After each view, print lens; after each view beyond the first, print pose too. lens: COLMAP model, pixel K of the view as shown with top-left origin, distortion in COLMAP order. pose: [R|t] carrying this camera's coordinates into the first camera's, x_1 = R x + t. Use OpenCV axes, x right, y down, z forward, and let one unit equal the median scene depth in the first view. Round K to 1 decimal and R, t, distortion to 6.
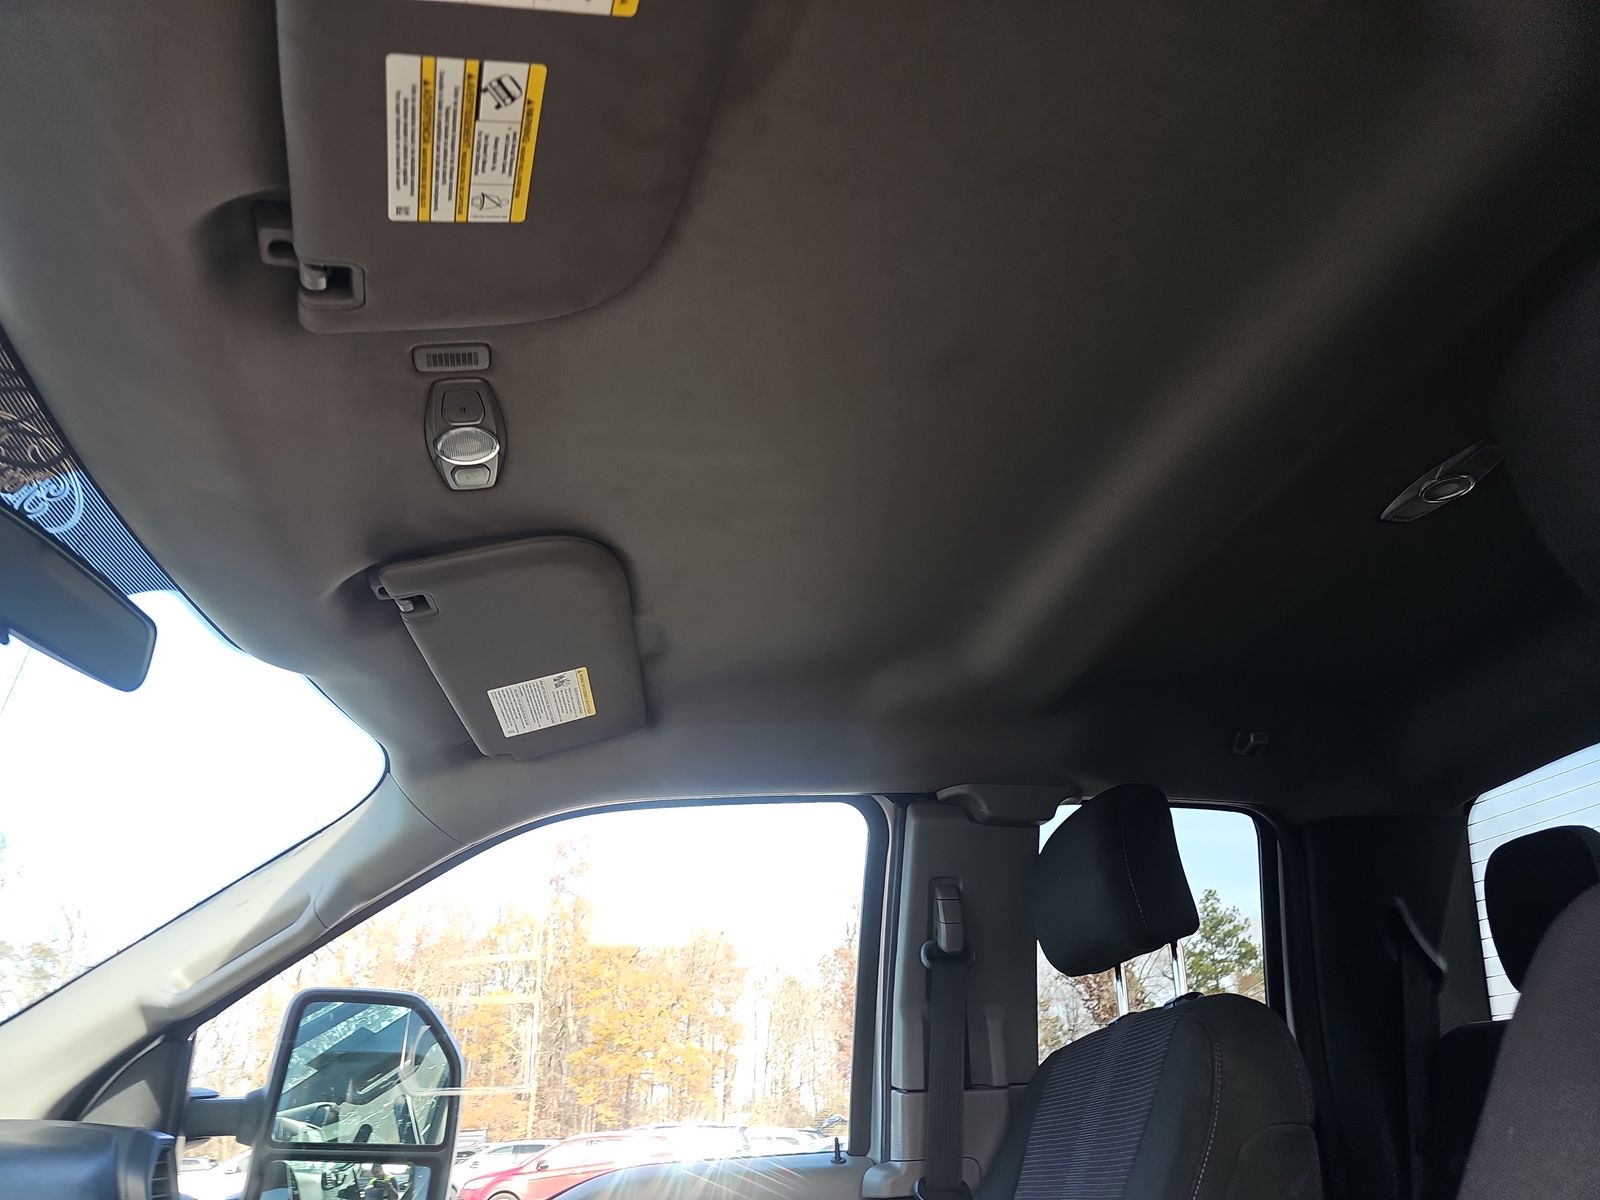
lens RADIAL K [[1039.2, 0, 800.0], [0, 1039.2, 600.0], [0, 0, 1]] dist [0.075537, -0.092124]
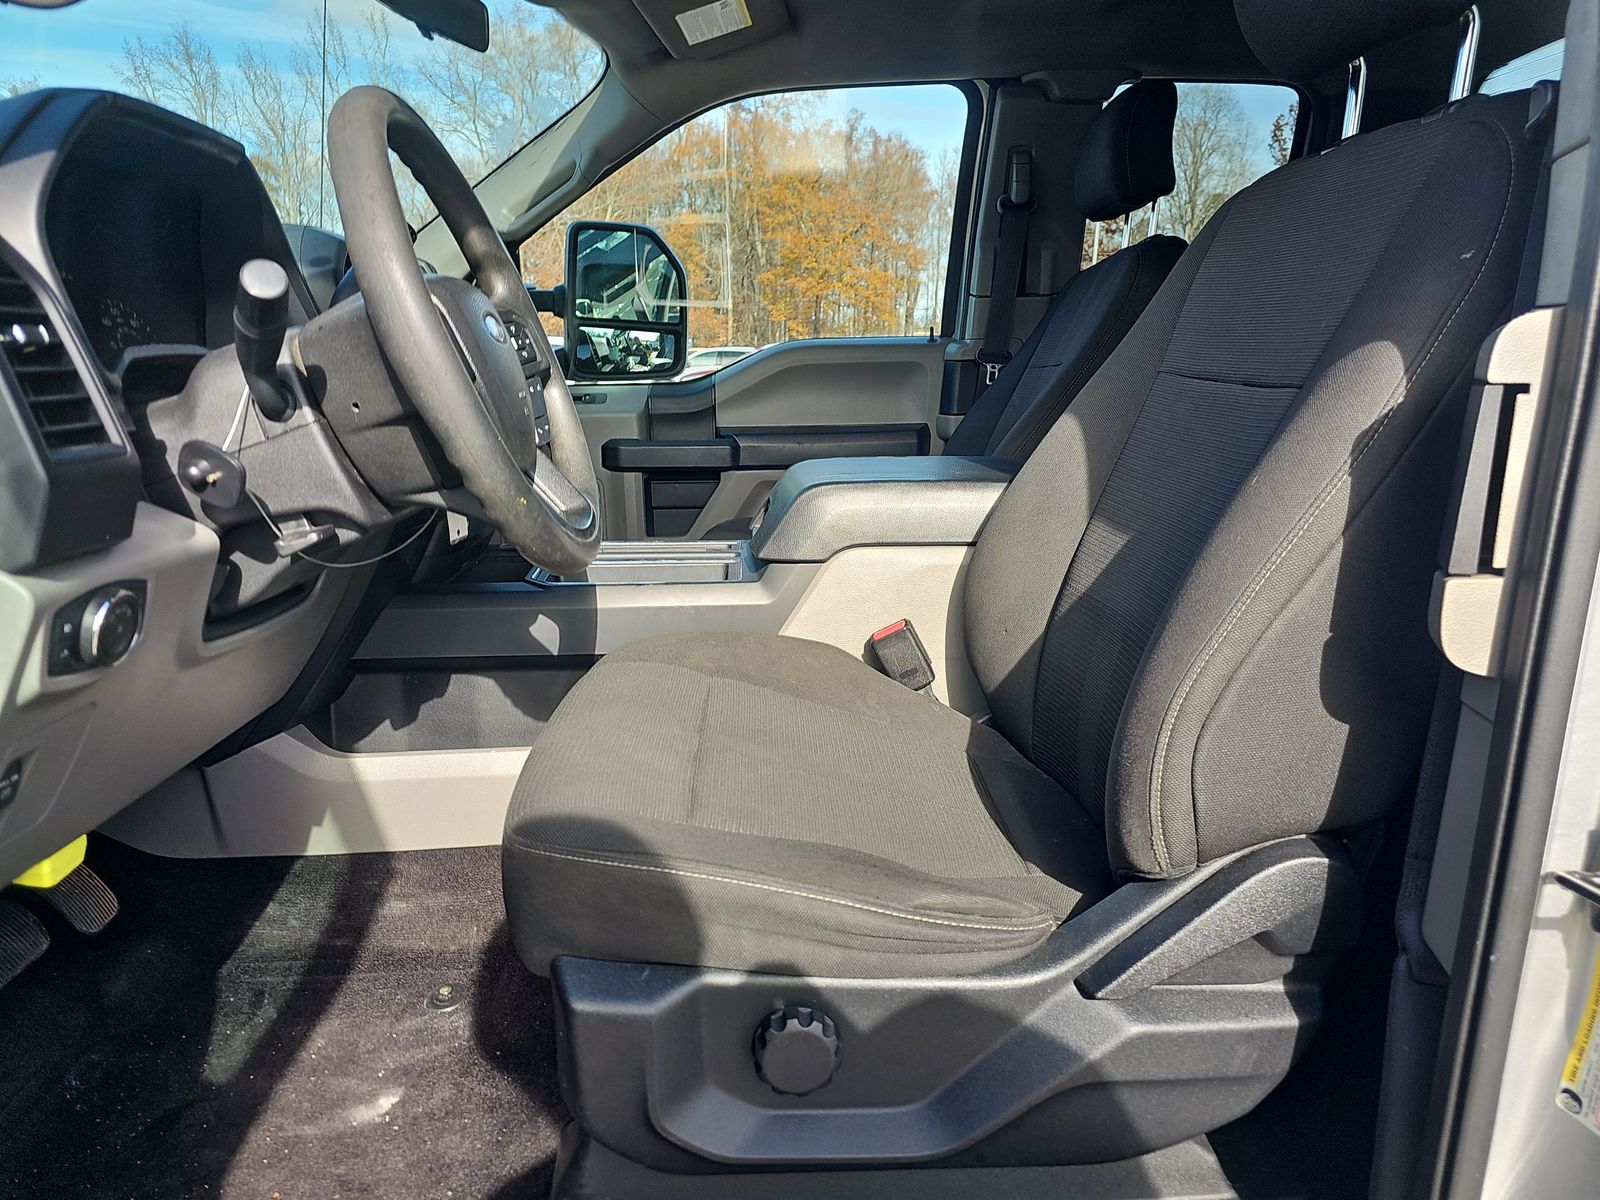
lens RADIAL K [[1057.0, 0, 800.0], [0, 1057.0, 600.0], [0, 0, 1]] dist [0.080664, -0.163315]
pose [[0.986578, 0.066914, -0.148949, 0.098089], [0.045004, 0.765425, 0.641950, -0.168004], [0.156965, -0.640037, 0.752140, -0.410000]]
